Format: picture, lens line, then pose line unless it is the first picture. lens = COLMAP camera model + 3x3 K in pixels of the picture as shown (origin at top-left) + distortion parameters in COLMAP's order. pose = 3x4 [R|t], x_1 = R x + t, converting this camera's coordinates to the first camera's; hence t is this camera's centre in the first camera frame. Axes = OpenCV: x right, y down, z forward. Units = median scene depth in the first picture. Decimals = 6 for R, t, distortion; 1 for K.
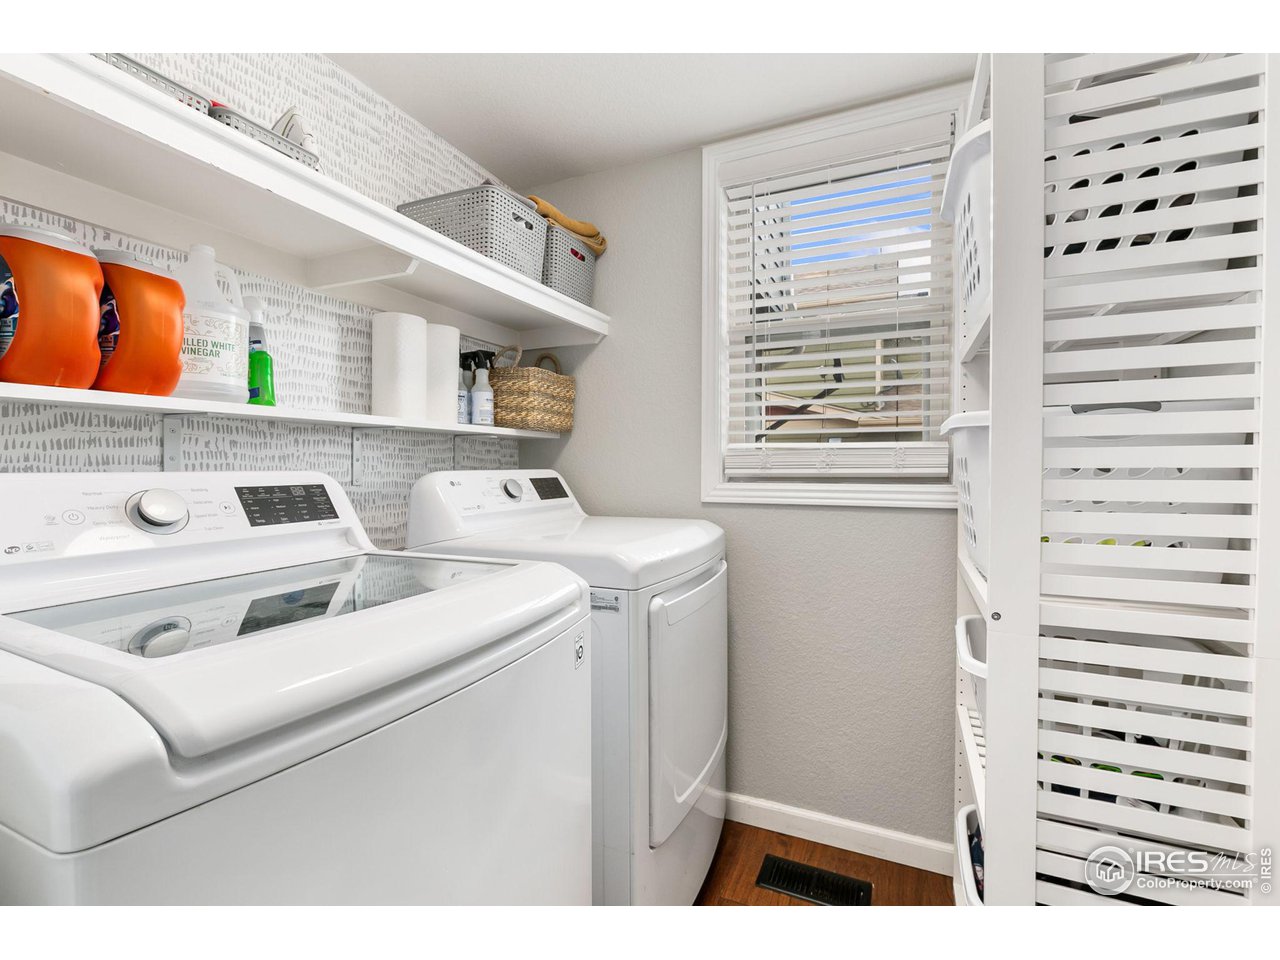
lens RADIAL K [[554.6, 0, 646.0], [0, 554.6, 474.1], [0, 0, 1]] dist [0.000708, 0.001139]
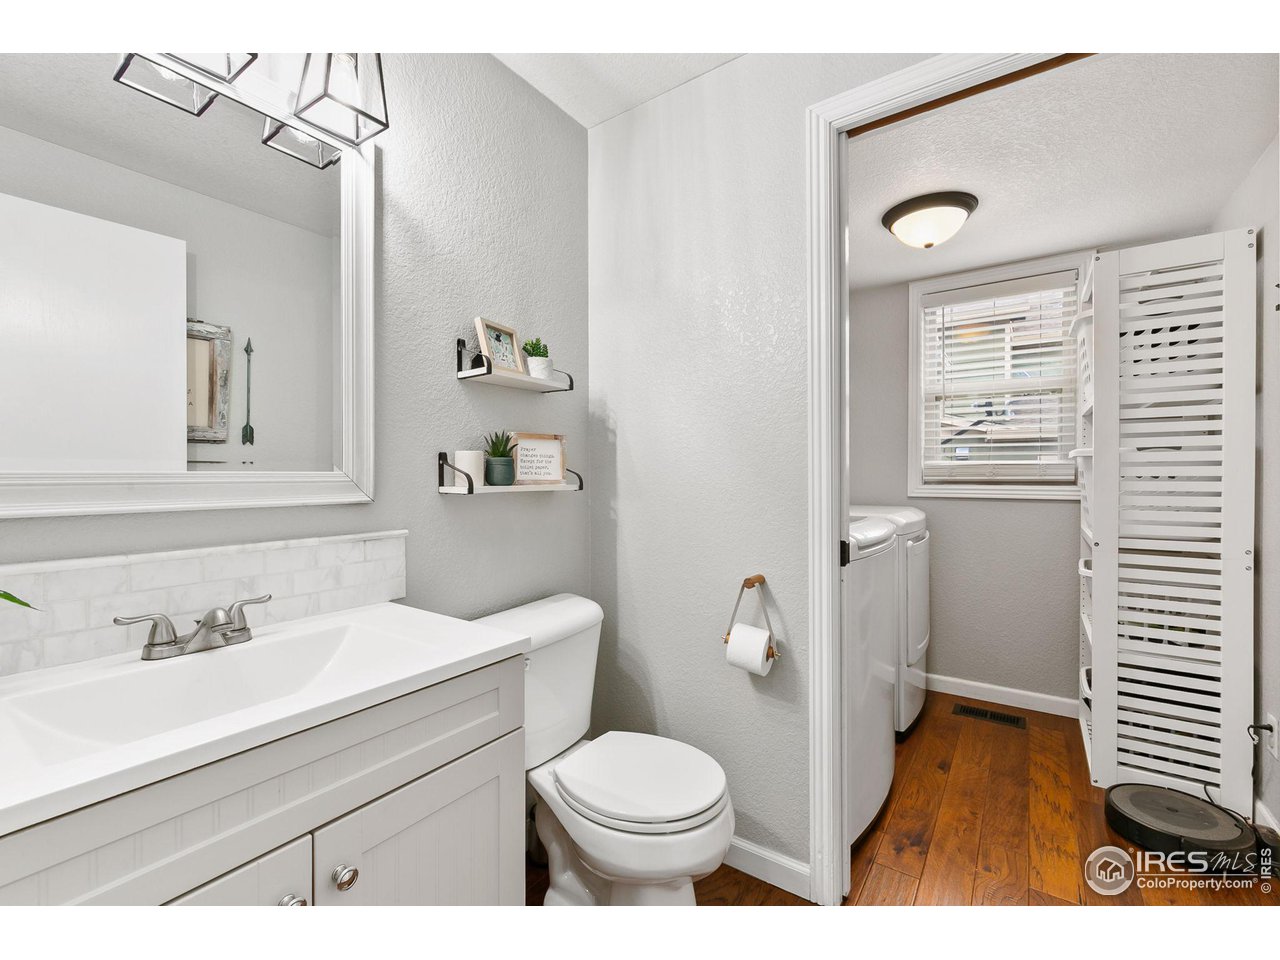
lens RADIAL K [[554.6, 0, 638.6], [0, 554.6, 476.9], [0, 0, 1]] dist [0.000708, 0.001139]
pose [[0.983397, -0.000720, -0.181468, -0.480017], [-0.000727, 0.999968, -0.007908, 0.006271], [0.181468, 0.007908, 0.983365, -0.953957]]
